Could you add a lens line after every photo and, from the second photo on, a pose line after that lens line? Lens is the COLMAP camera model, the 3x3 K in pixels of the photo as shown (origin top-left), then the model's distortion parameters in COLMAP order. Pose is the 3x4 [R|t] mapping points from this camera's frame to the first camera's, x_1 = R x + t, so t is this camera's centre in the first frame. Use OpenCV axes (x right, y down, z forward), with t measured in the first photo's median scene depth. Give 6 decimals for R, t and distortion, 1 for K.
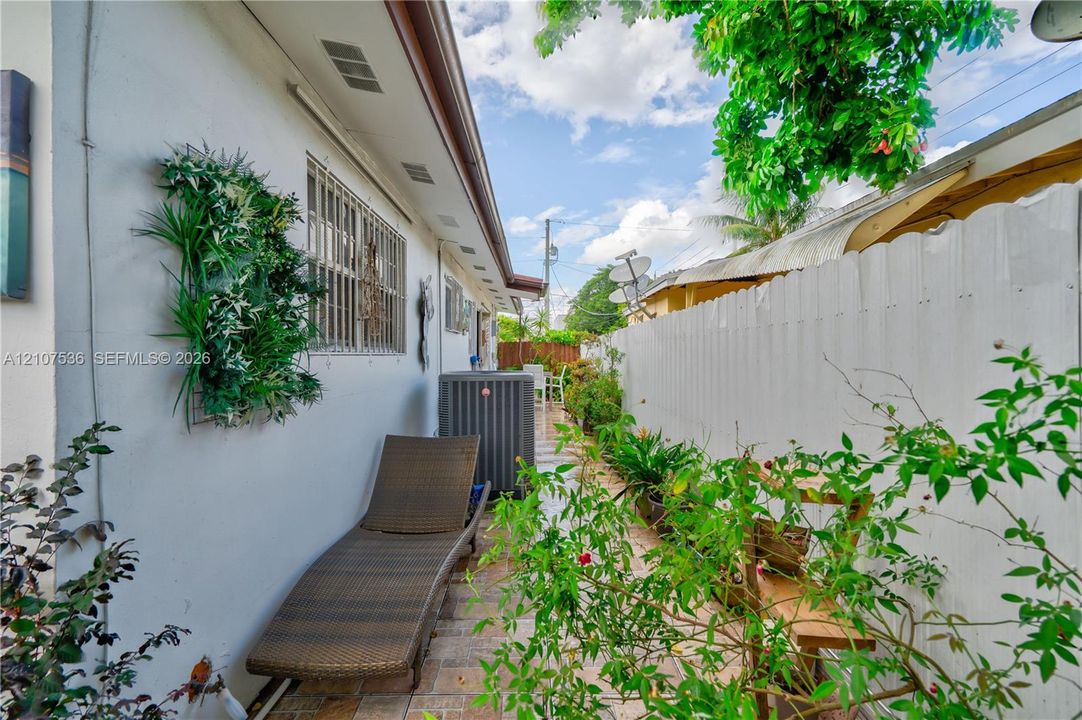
lens RADIAL K [[497.6, 0, 535.1], [0, 497.6, 364.2], [0, 0, 1]] dist [-0.002269, -0.000369]
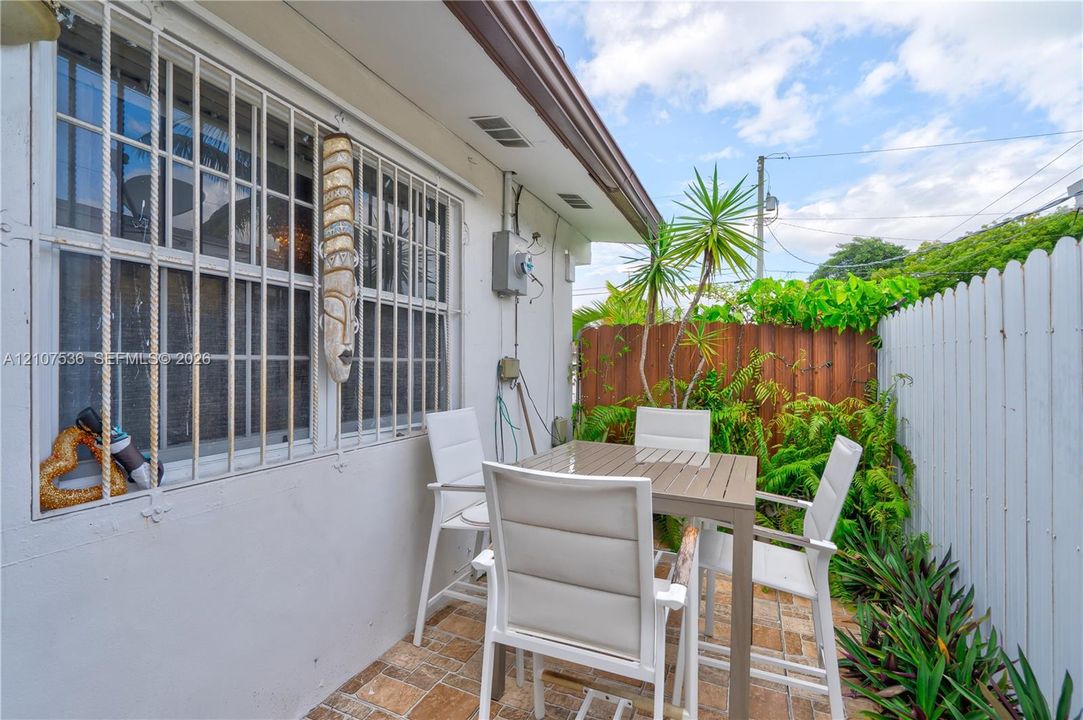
lens RADIAL K [[498.1, 0, 535.6], [0, 498.1, 364.2], [0, 0, 1]] dist [-0.002269, -0.000369]
pose [[0.918380, -0.001205, -0.395698, 0.026565], [-0.004846, 0.999886, -0.014292, -0.015949], [0.395670, 0.015043, 0.918270, 0.675134]]
